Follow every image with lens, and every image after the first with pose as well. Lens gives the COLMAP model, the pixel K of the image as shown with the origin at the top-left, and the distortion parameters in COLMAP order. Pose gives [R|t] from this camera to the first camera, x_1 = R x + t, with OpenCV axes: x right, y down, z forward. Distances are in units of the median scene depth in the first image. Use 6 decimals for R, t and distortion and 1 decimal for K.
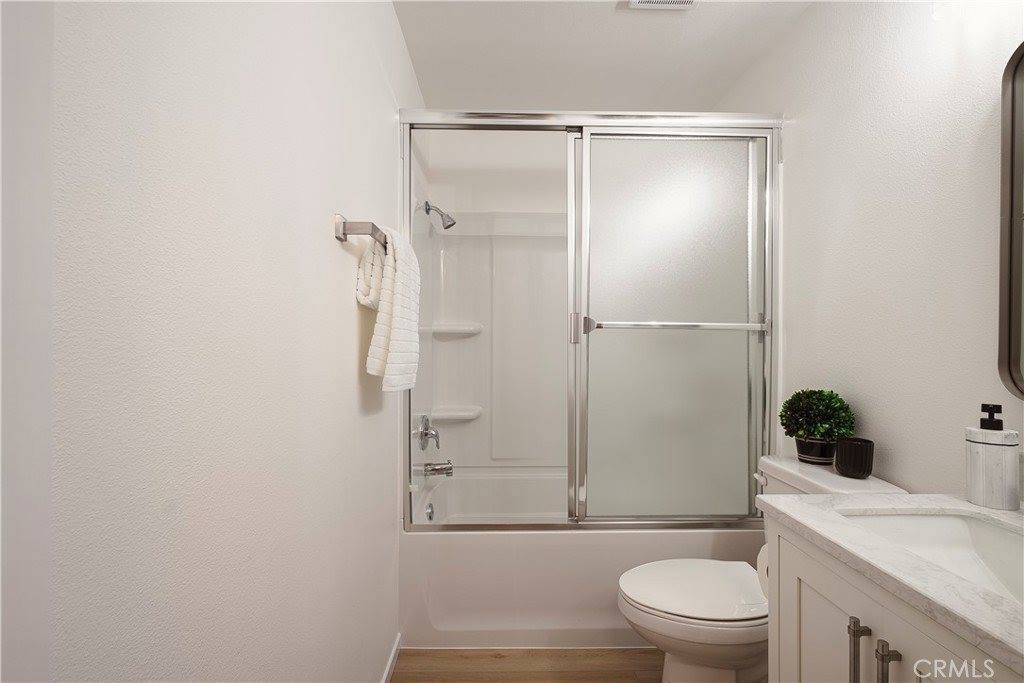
lens RADIAL K [[488.4, 0, 507.4], [0, 488.4, 335.4], [0, 0, 1]] dist [-0.000135, 0.000321]
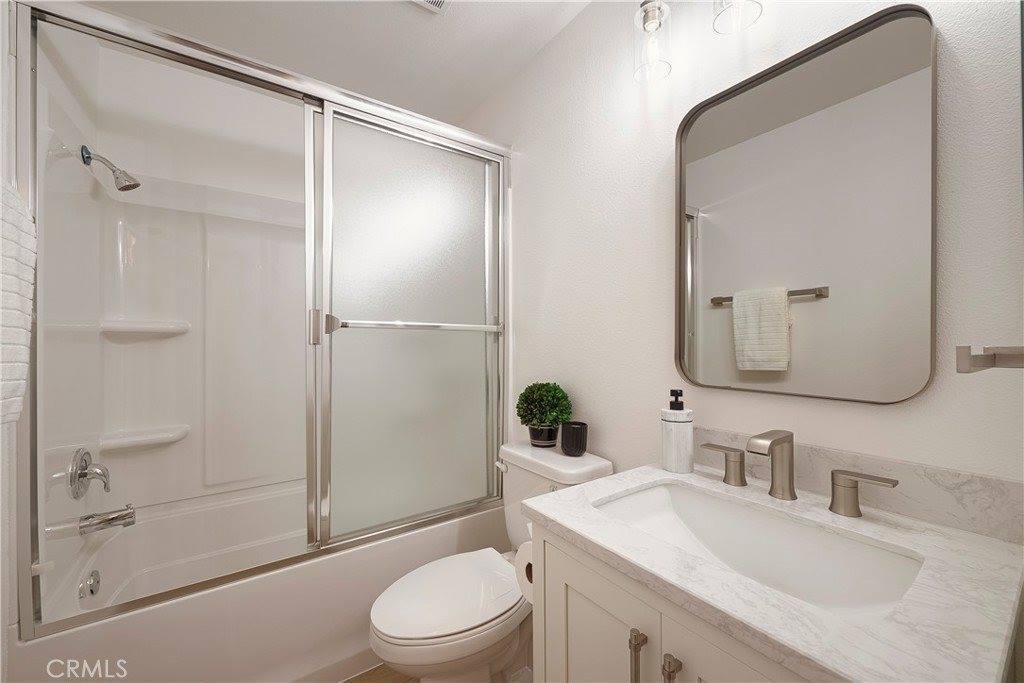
lens RADIAL K [[402.8, 0, 512.0], [0, 402.8, 341.5], [0, 0, 1]] dist [-0.001223, -0.000179]
pose [[0.833278, -0.004934, 0.552832, 0.033574], [-0.000929, 0.999946, 0.010325, 0.003261], [-0.552853, -0.009117, 0.833229, 0.202130]]
